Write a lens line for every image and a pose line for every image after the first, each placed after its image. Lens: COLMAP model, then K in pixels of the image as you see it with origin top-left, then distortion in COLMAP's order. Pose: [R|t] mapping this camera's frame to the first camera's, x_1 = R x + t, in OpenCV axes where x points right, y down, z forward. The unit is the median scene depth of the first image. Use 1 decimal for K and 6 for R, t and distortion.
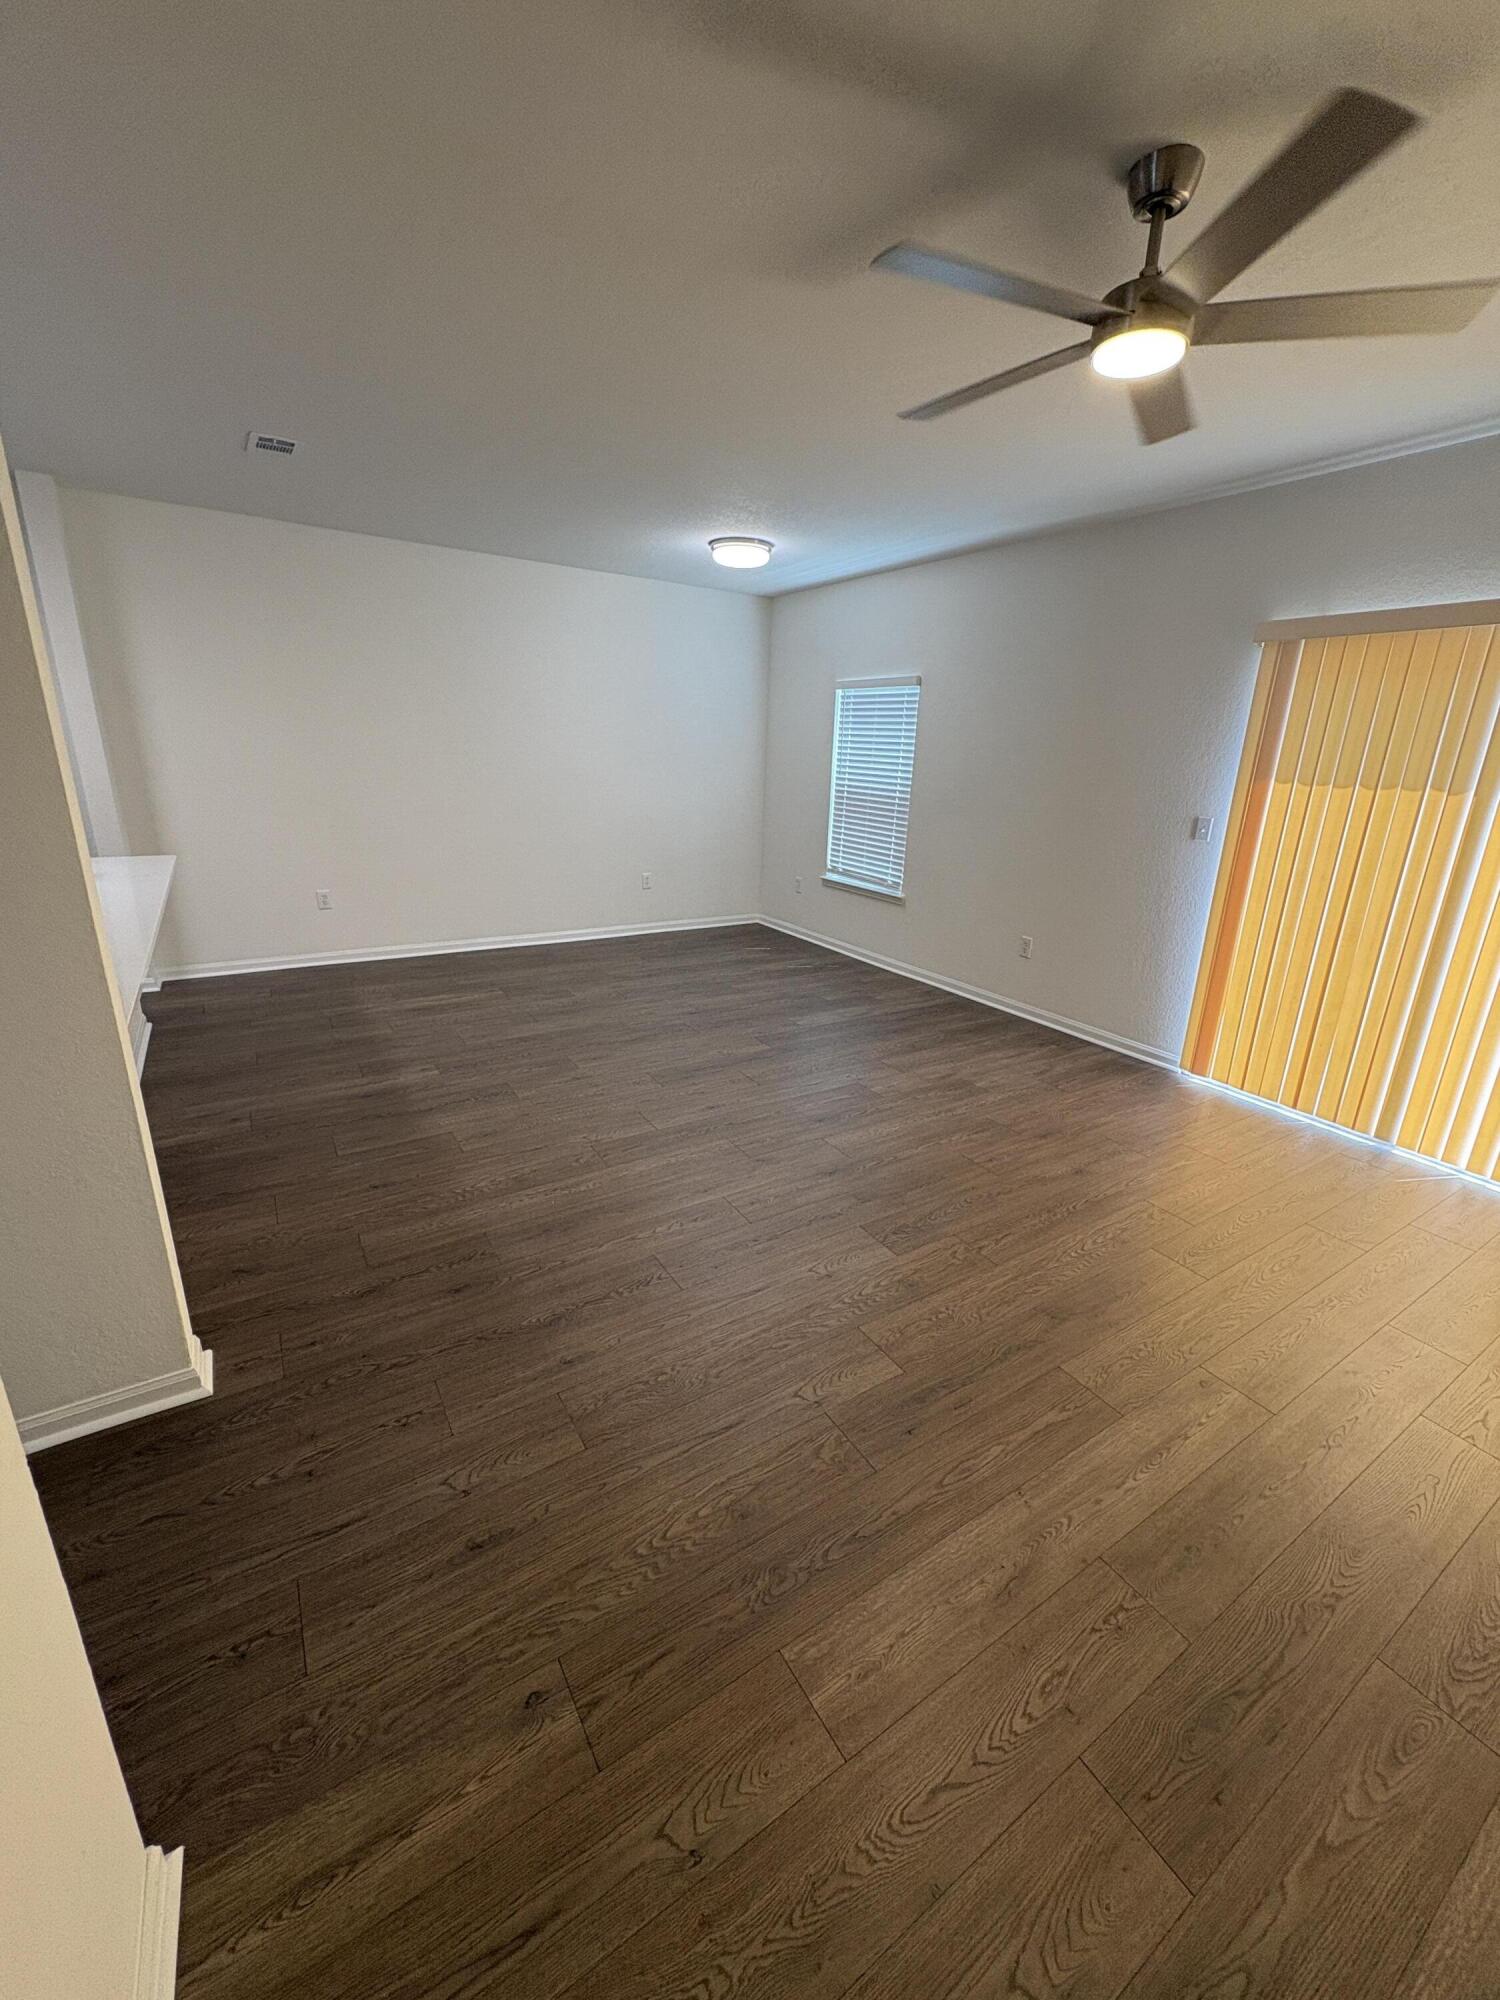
lens RADIAL K [[795.0, 0, 753.3], [0, 795.0, 1002.5], [0, 0, 1]] dist [-0.000612, -0.000338]
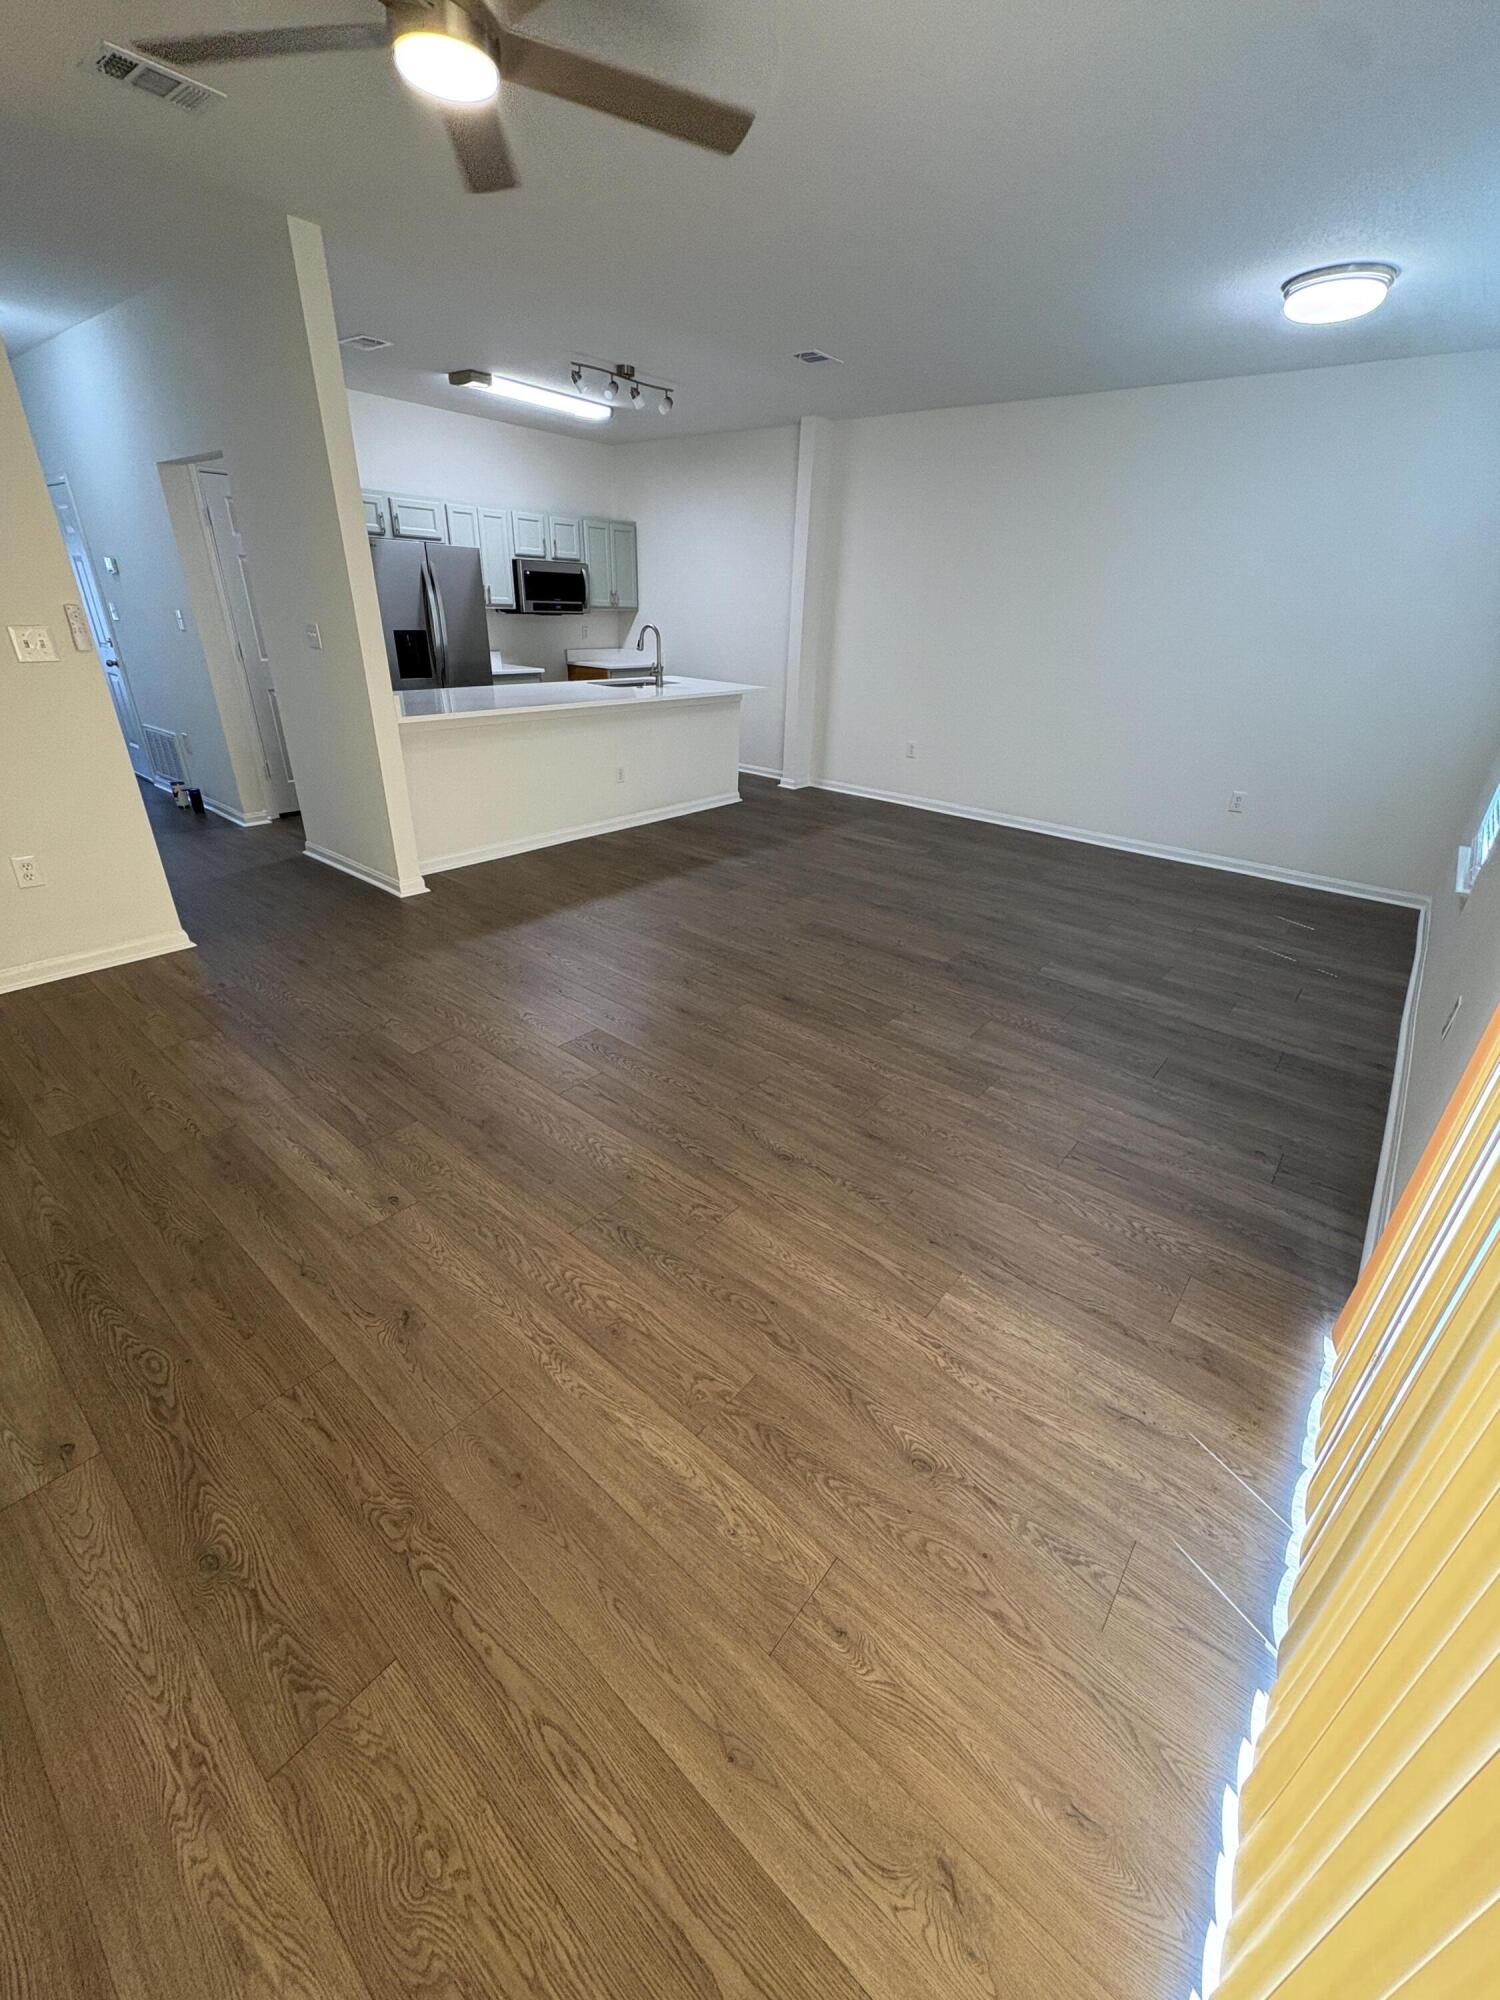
lens RADIAL K [[795.0, 0, 753.3], [0, 795.0, 1002.5], [0, 0, 1]] dist [-0.000612, -0.000338]
pose [[0.304733, 0.408508, -0.860383, 0.738364], [-0.315994, 0.895545, 0.313283, -0.111766], [0.898491, 0.176409, 0.401988, 0.471011]]
